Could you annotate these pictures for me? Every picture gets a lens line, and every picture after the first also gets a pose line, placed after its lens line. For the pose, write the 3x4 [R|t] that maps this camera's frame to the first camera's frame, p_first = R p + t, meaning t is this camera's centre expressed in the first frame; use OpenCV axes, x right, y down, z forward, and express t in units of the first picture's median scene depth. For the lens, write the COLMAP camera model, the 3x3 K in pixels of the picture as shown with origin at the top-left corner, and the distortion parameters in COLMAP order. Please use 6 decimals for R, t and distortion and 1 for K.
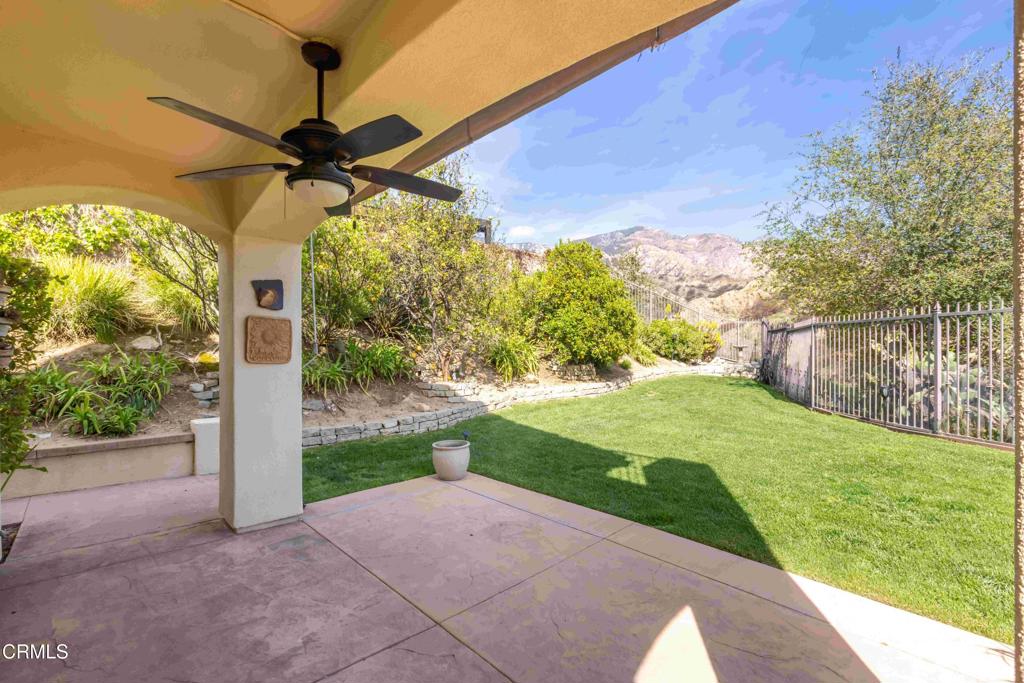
lens RADIAL K [[490.4, 0, 512.0], [0, 490.4, 341.5], [0, 0, 1]] dist [0.000125, -0.000048]
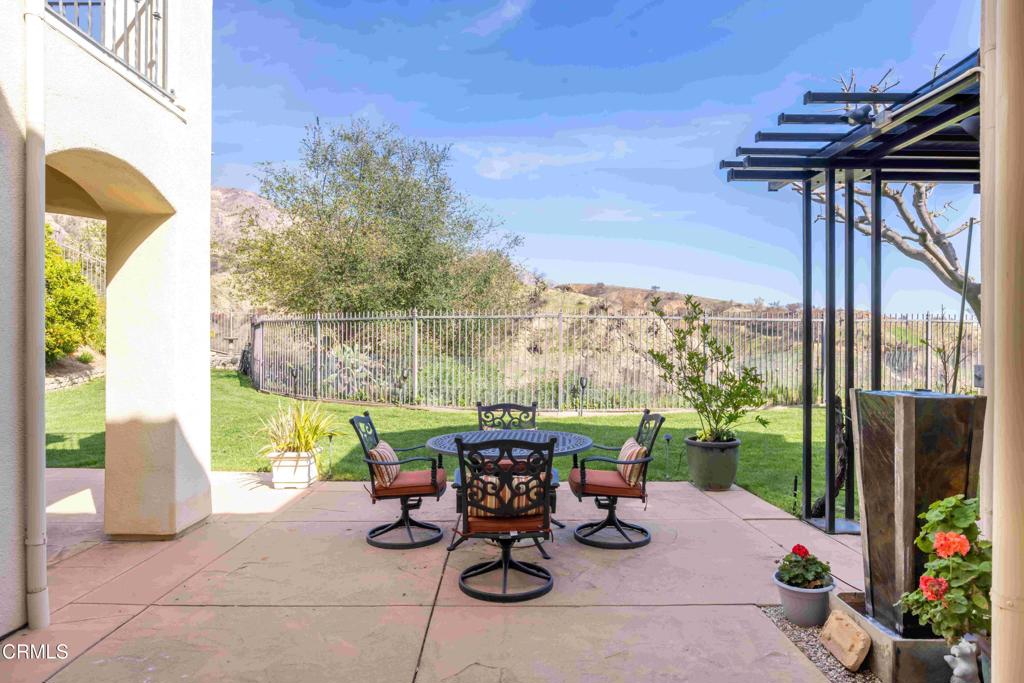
lens RADIAL K [[629.8, 0, 512.0], [0, 629.8, 341.5], [0, 0, 1]] dist [-0.001753, -0.000468]
pose [[0.699793, 0.004608, 0.714331, -0.056843], [-0.016898, 0.999806, 0.010104, -0.010164], [-0.714146, -0.019142, 0.699736, -0.505560]]
